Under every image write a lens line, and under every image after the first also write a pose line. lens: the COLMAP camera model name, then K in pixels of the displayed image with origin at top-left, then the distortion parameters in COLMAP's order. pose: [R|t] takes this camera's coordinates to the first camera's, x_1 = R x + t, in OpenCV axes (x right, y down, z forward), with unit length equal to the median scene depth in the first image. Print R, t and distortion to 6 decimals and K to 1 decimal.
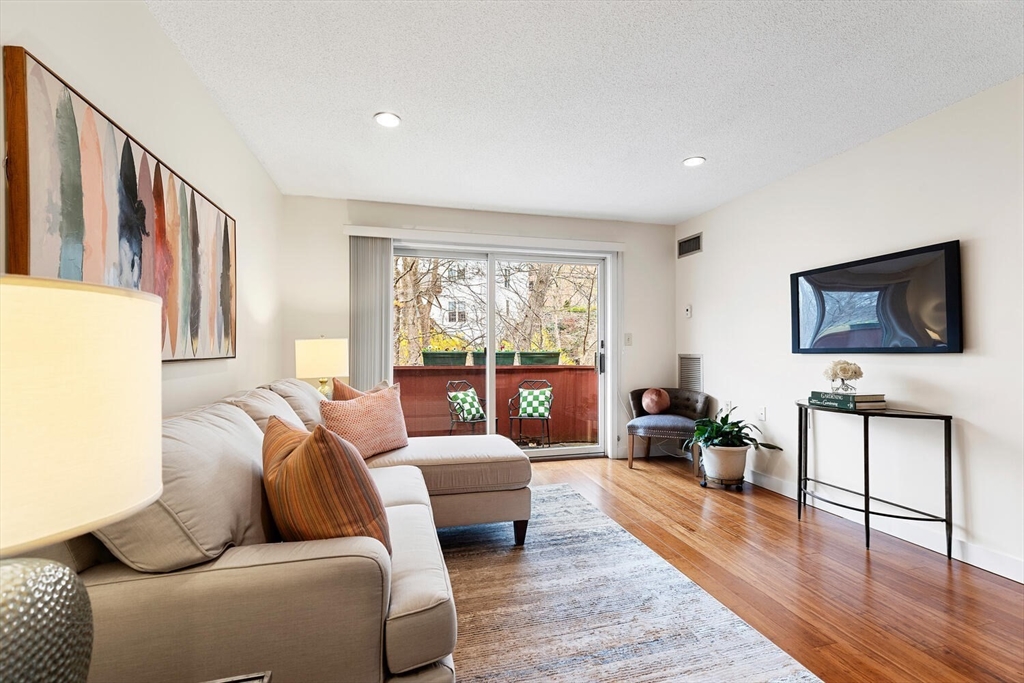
lens RADIAL K [[467.1, 0, 512.7], [0, 467.1, 342.5], [0, 0, 1]] dist [0.003370, -0.001192]
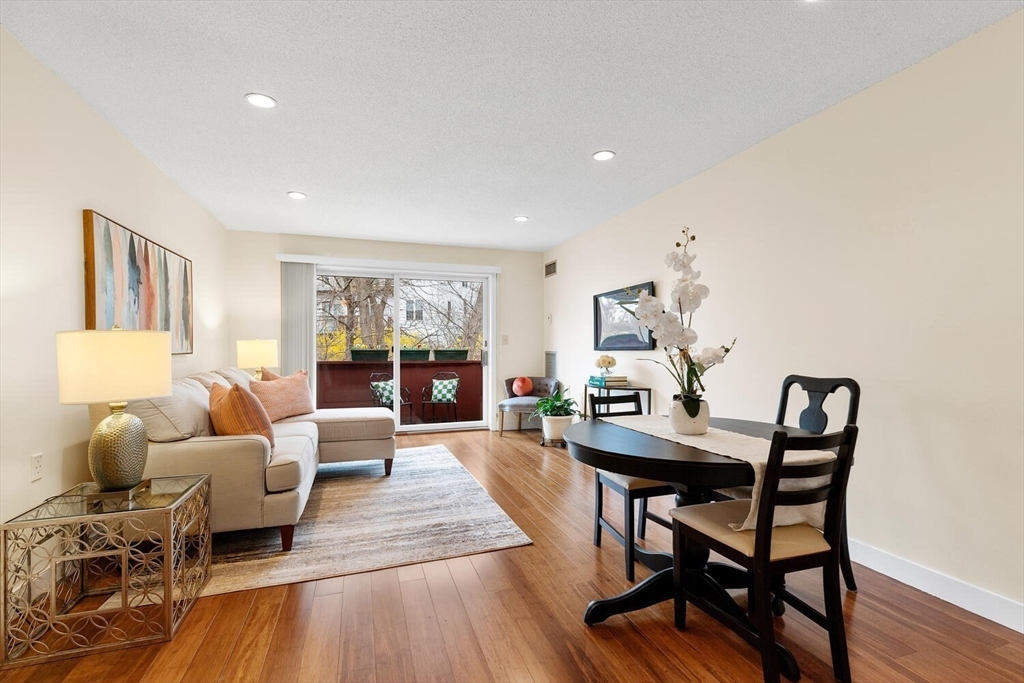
lens RADIAL K [[467.1, 0, 510.4], [0, 467.1, 347.2], [0, 0, 1]] dist [0.003370, -0.001192]
pose [[0.997704, -0.000414, 0.067726, 0.282064], [-0.000607, 0.999886, 0.015067, -0.009166], [-0.067725, -0.015073, 0.997590, -0.495079]]
